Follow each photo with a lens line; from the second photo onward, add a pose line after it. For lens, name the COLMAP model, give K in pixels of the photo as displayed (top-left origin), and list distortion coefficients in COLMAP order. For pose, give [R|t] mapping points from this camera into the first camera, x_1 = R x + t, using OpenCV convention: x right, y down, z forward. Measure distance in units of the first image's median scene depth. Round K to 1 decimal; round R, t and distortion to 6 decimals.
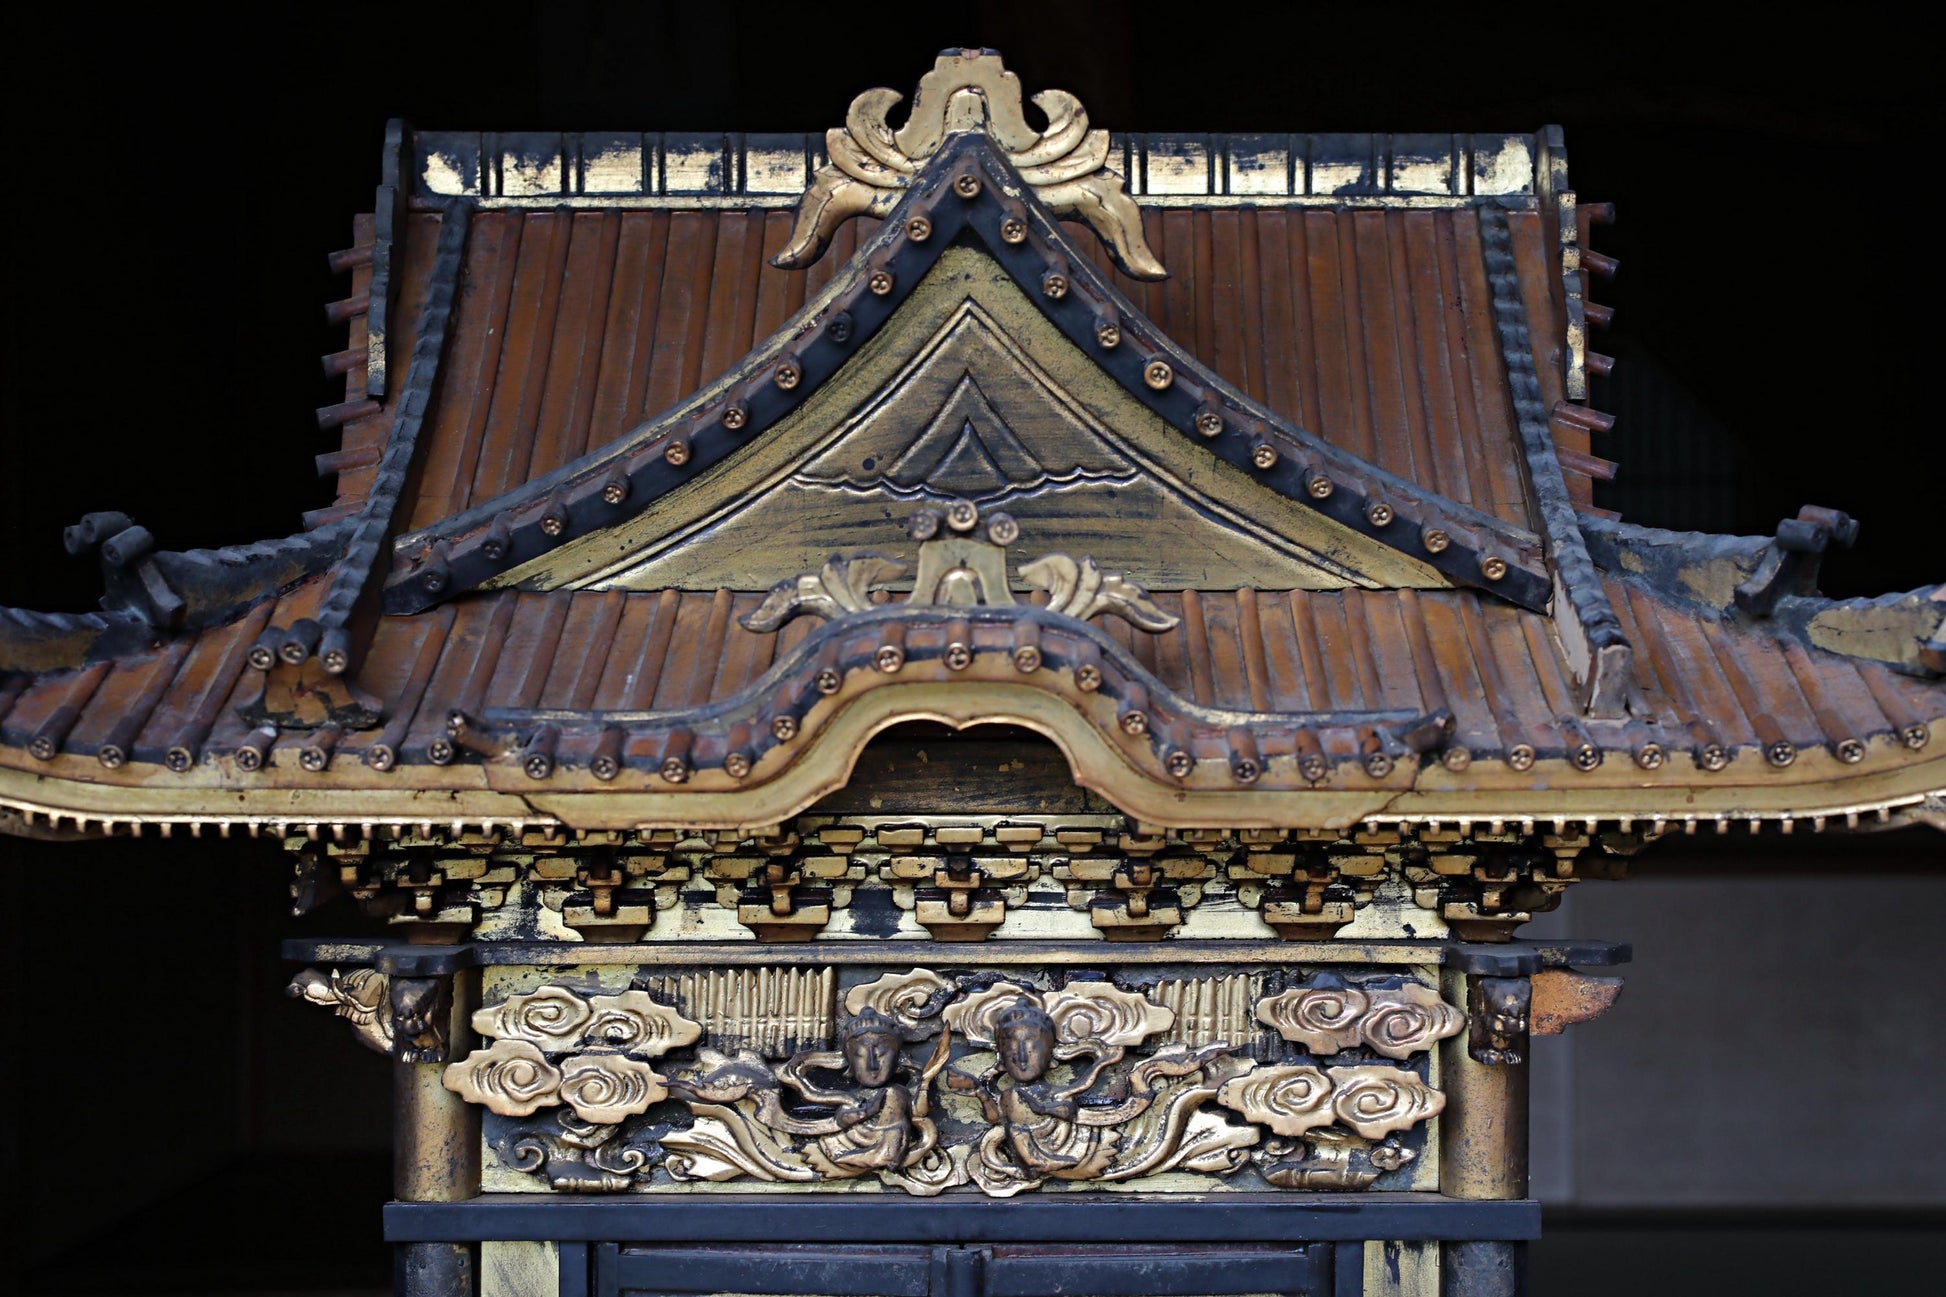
lens RADIAL K [[2810.2, 0, 975.5], [0, 2810.2, 651.3], [0, 0, 1]] dist [-0.041712, 0.138913]
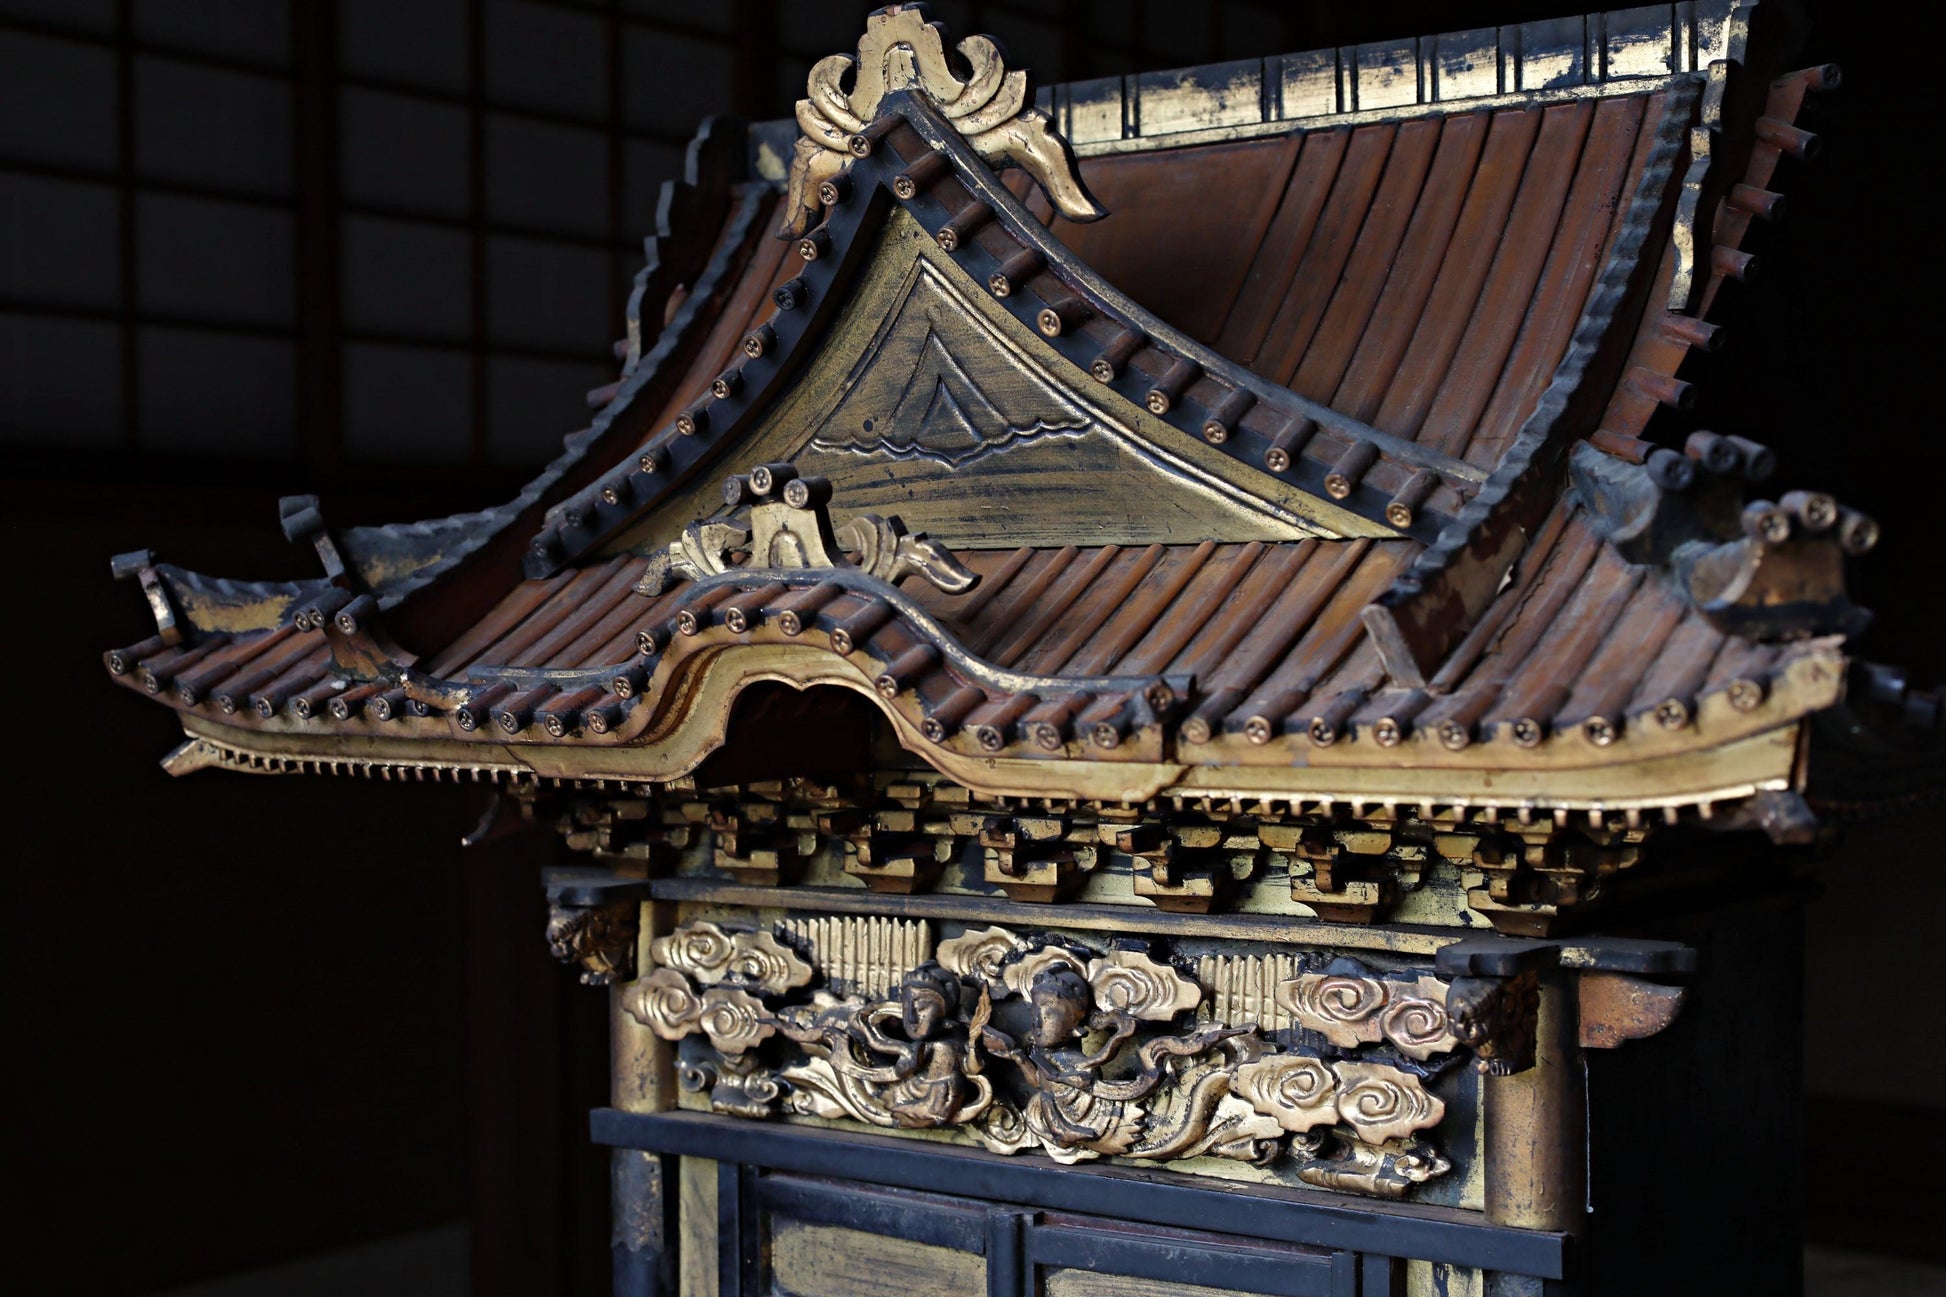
lens RADIAL K [[2810.2, 0, 975.5], [0, 2810.2, 651.3], [0, 0, 1]] dist [-0.041712, 0.138913]
pose [[0.816049, 0.004685, -0.577964, 0.561322], [0.010827, 0.999668, 0.023391, -0.008398], [0.577881, -0.025346, 0.815727, 0.188180]]
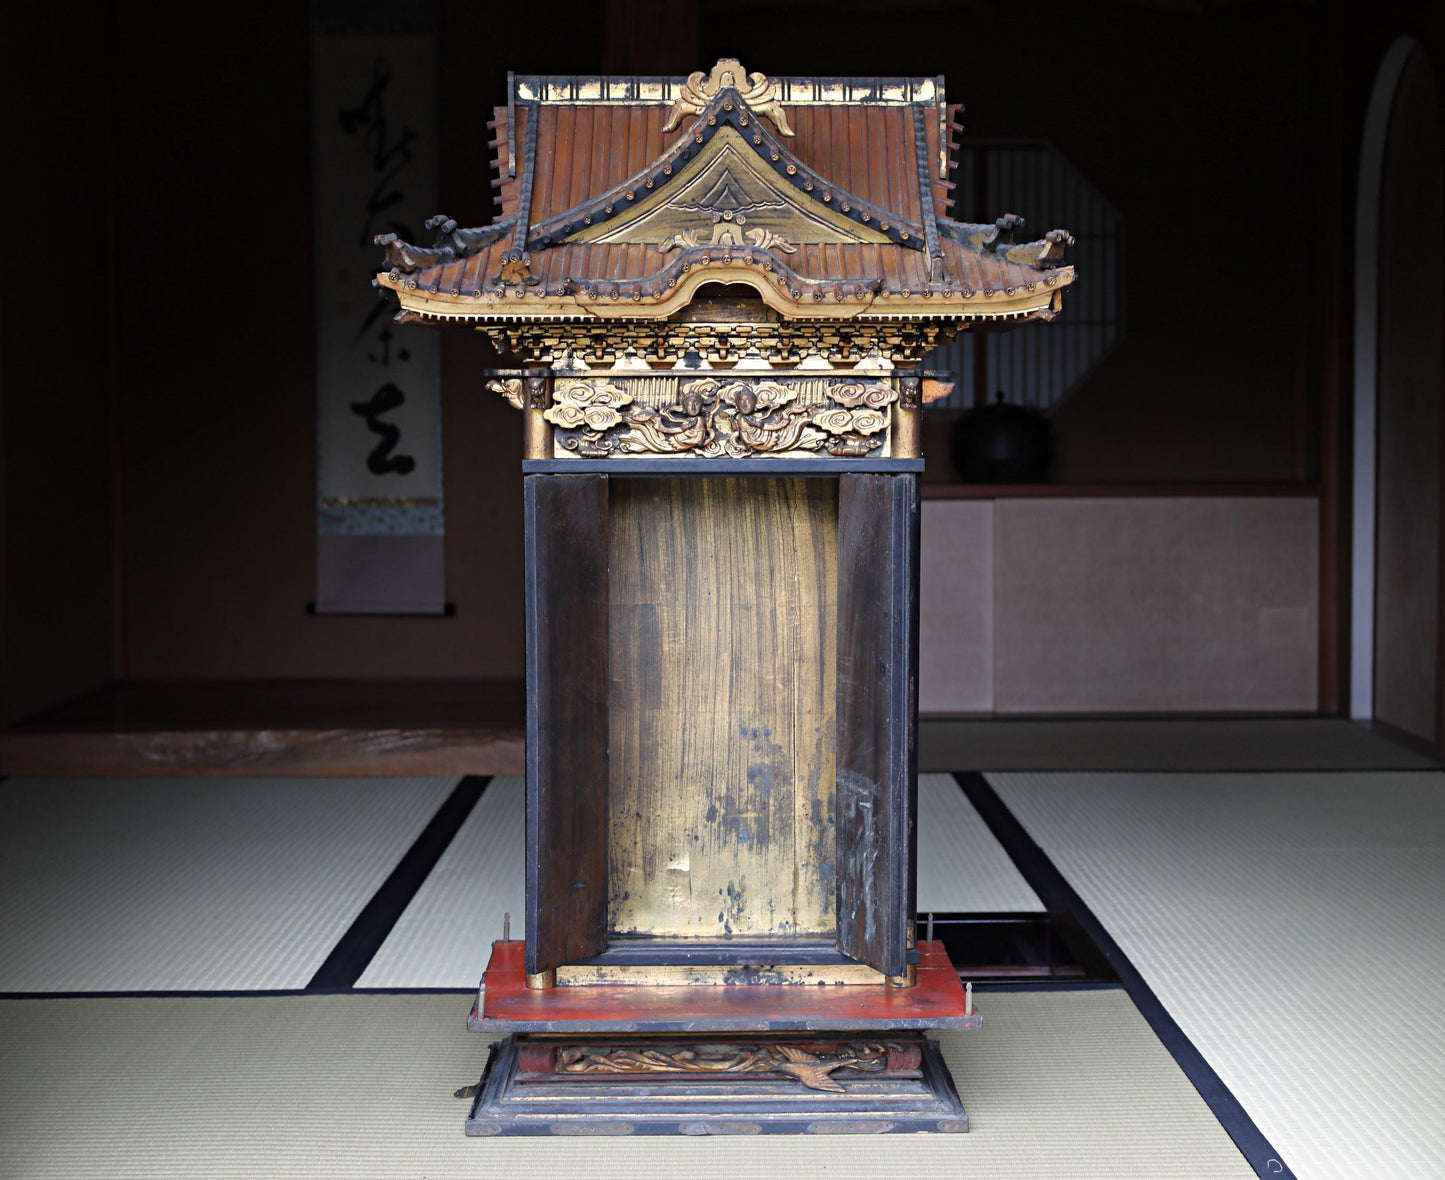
lens RADIAL K [[2467.0, 0, 707.4], [0, 2467.0, 586.2], [0, 0, 1]] dist [-0.044831, 0.117482]
pose [[0.999872, -0.000726, 0.015963, -0.062772], [-0.000498, 0.997065, 0.076561, 0.134439], [-0.015971, -0.076559, 0.996937, -1.549210]]
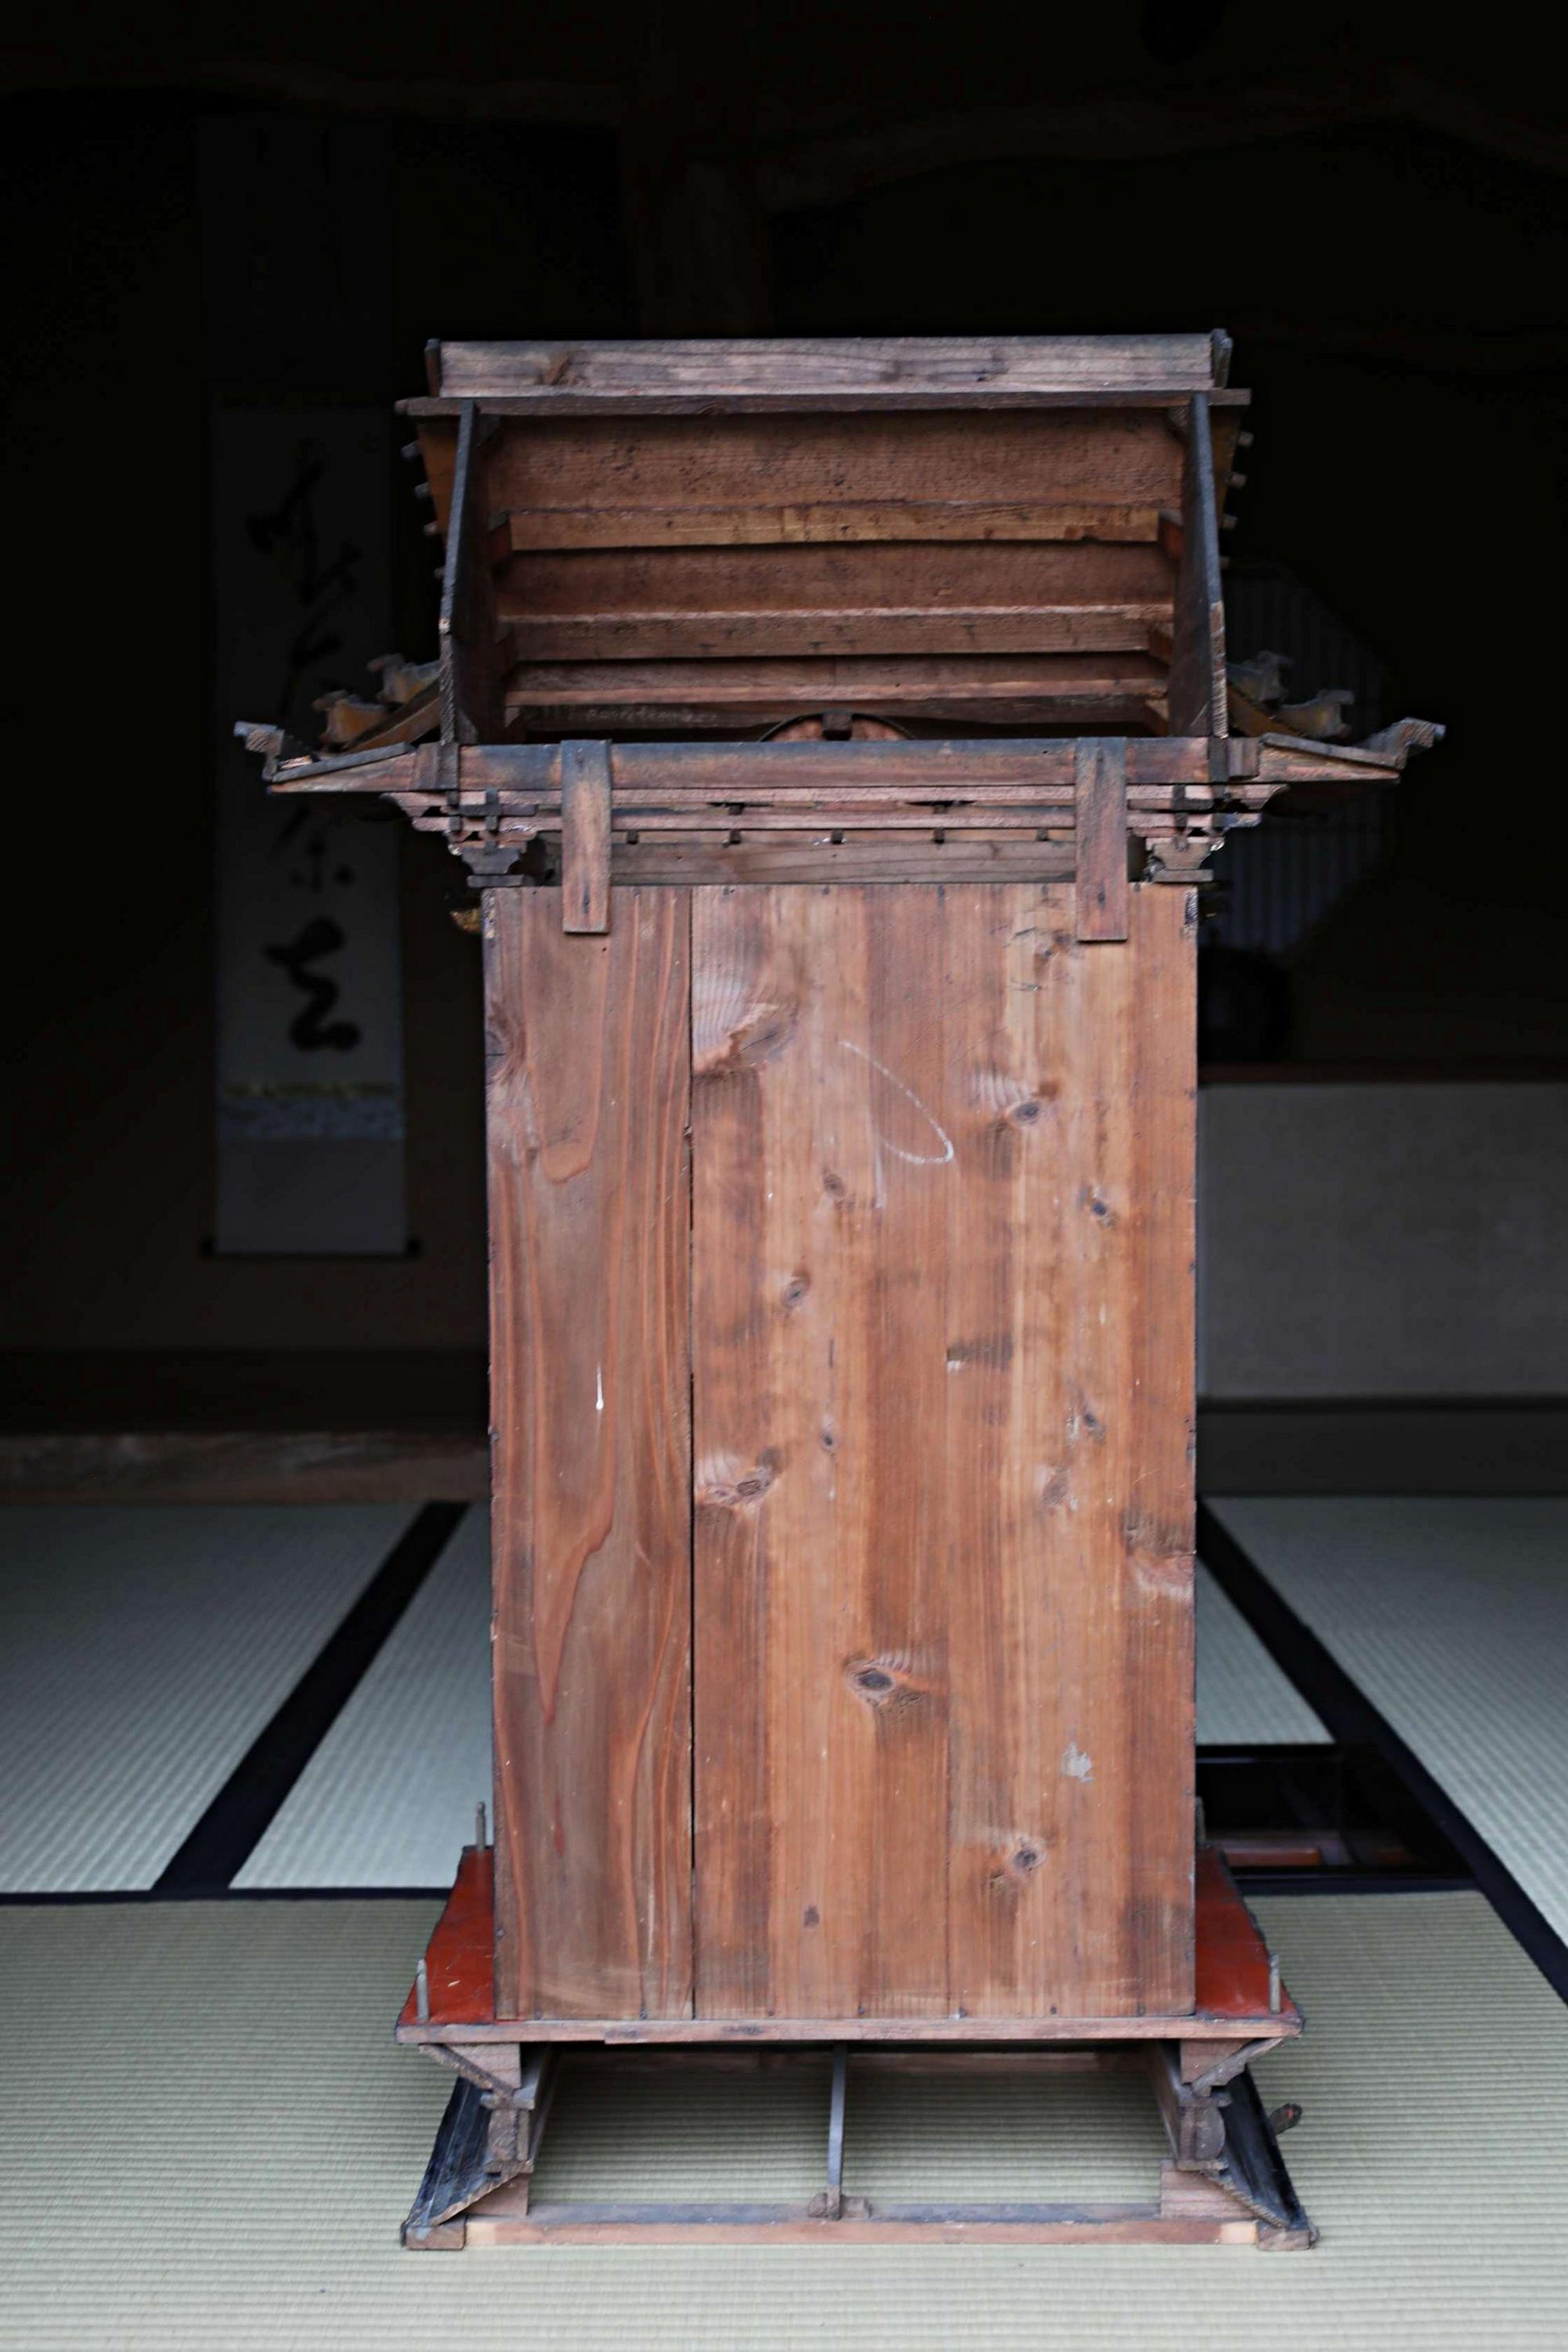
lens RADIAL K [[3308.8, 0, 784.0], [0, 3308.8, 1176.0], [0, 0, 1]] dist [-0.054073, 0.233738]
pose [[0.999825, -0.001553, 0.018631, -0.076221], [0.000231, 0.997493, 0.070761, 0.143080], [-0.018694, -0.070745, 0.997319, -1.000281]]
